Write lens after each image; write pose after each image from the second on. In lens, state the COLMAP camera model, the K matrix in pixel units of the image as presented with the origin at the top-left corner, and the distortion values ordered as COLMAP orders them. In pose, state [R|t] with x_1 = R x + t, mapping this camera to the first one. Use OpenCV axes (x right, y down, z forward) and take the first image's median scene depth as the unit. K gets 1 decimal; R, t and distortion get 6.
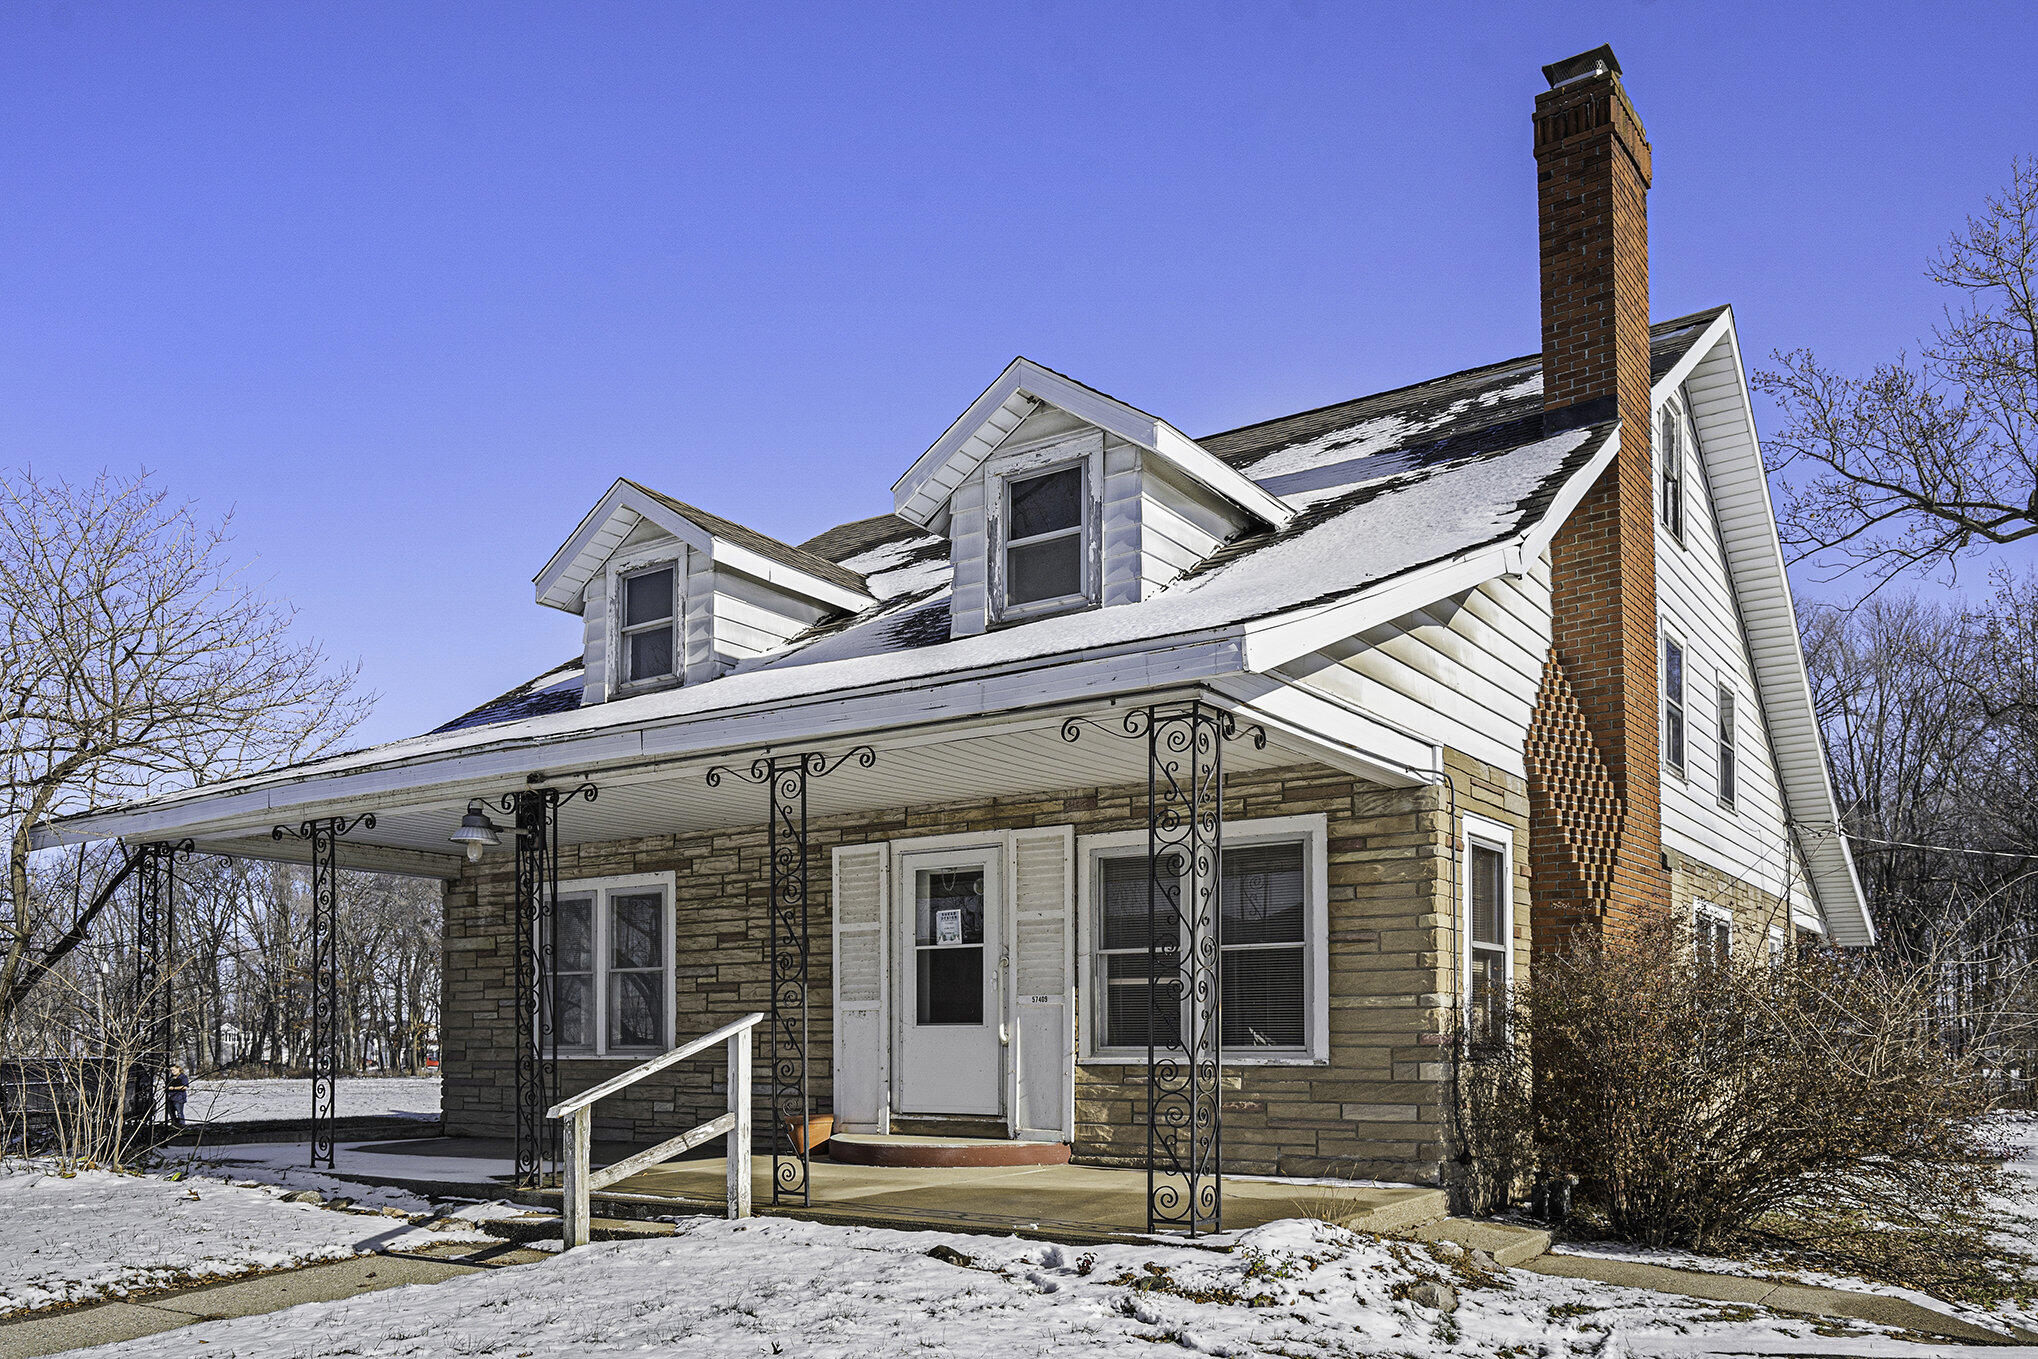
lens RADIAL K [[1541.8, 0, 1019.0], [0, 1541.8, 679.5], [0, 0, 1]] dist [0.031024, 0.003486]
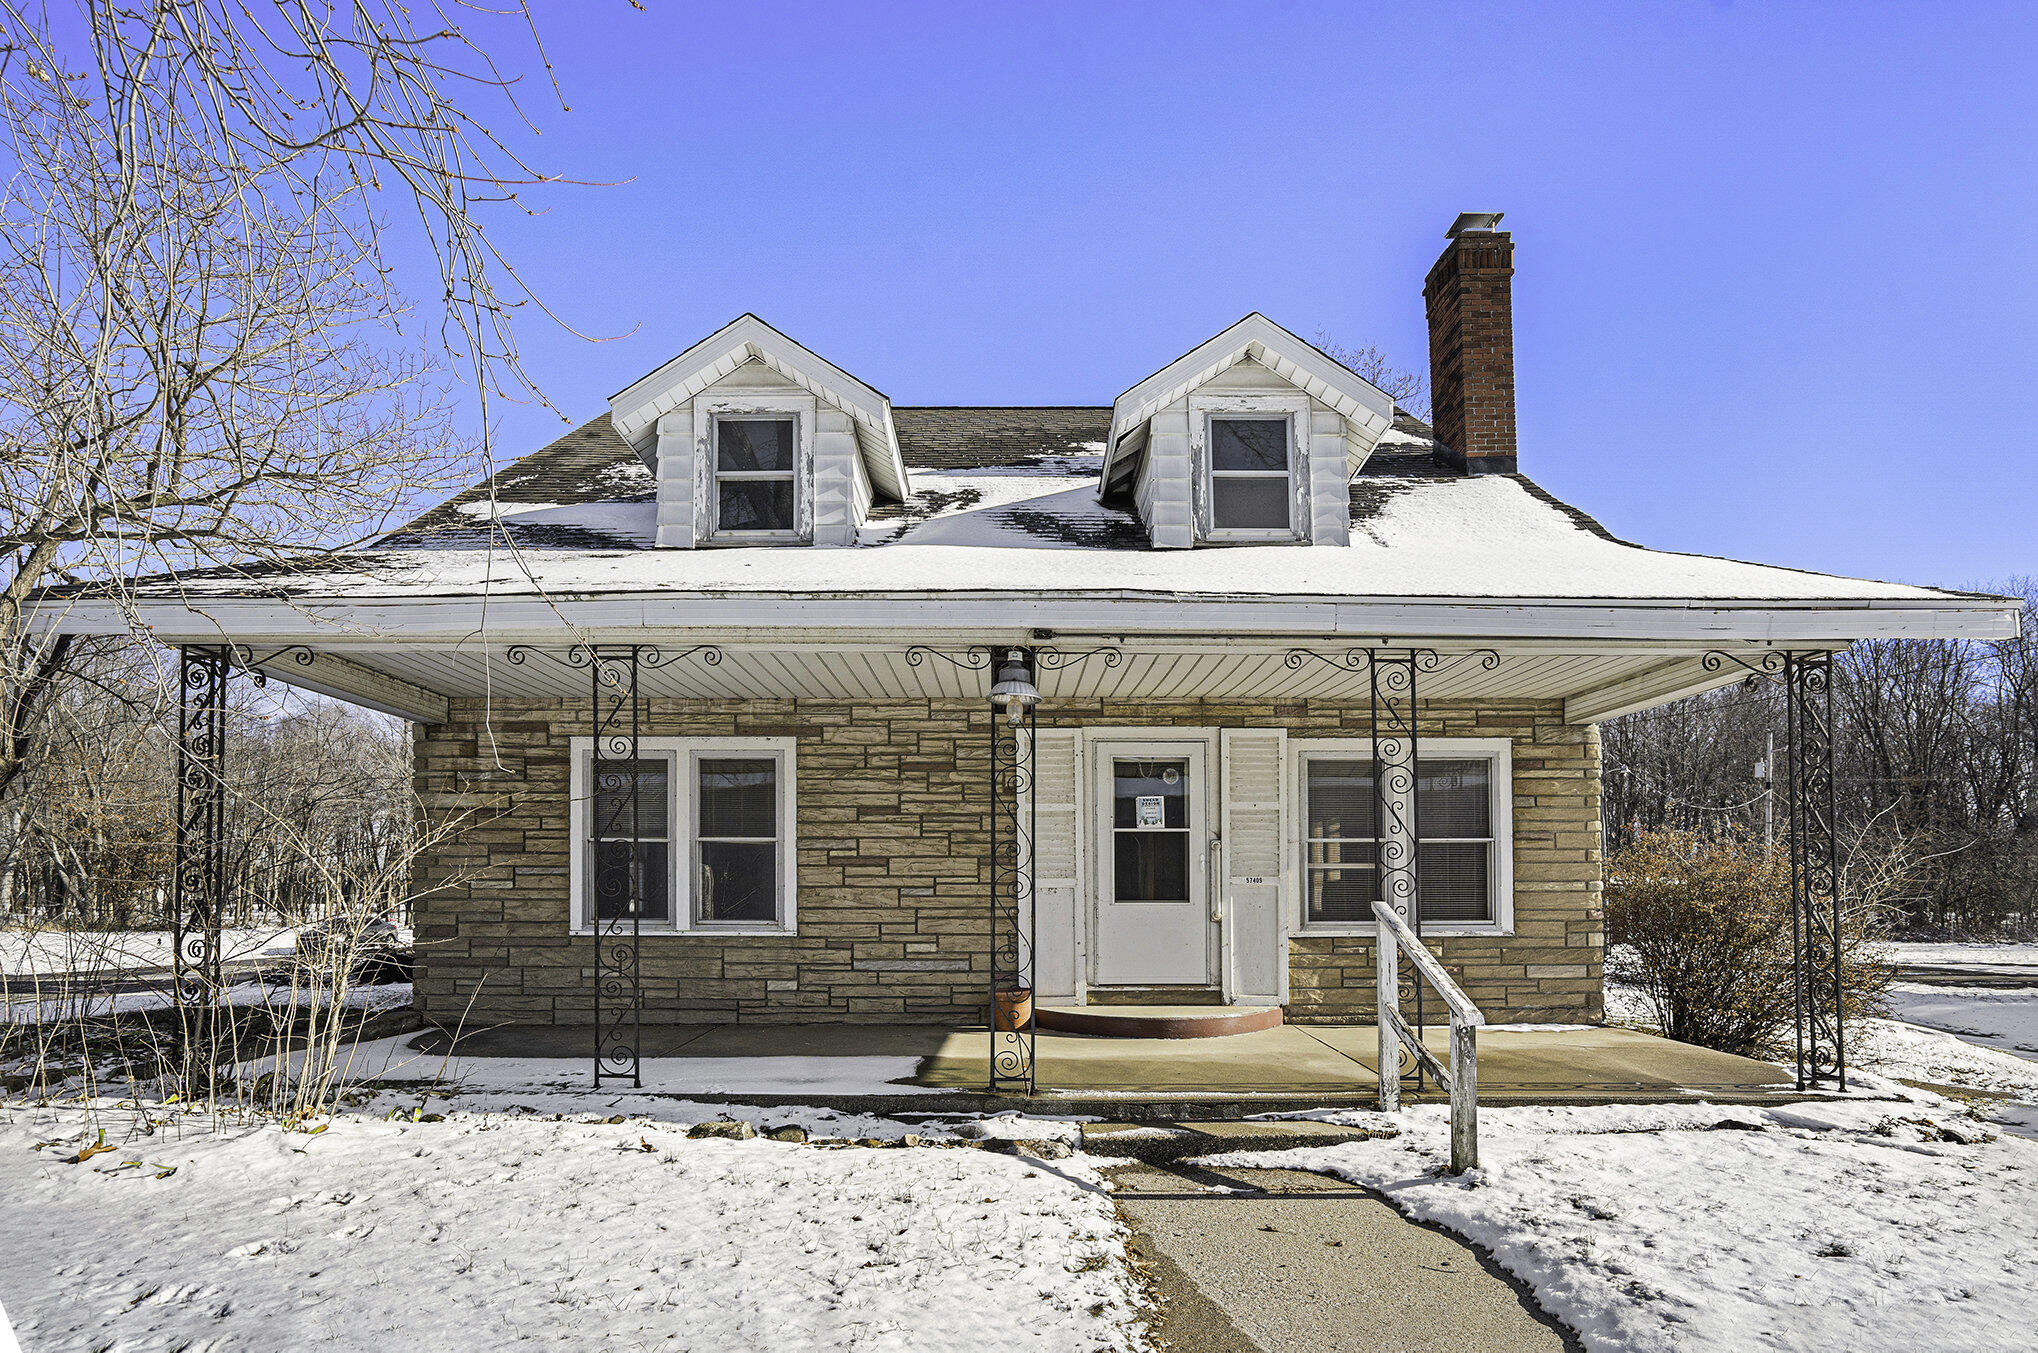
lens RADIAL K [[1154.6, 0, 1020.7], [0, 1154.6, 637.4], [0, 0, 1]] dist [-0.004302, 0.000315]
pose [[0.816120, 0.124083, 0.564404, -0.608193], [-0.133282, 0.990760, -0.025091, 0.073470], [-0.562303, -0.054748, 0.825117, 0.400219]]
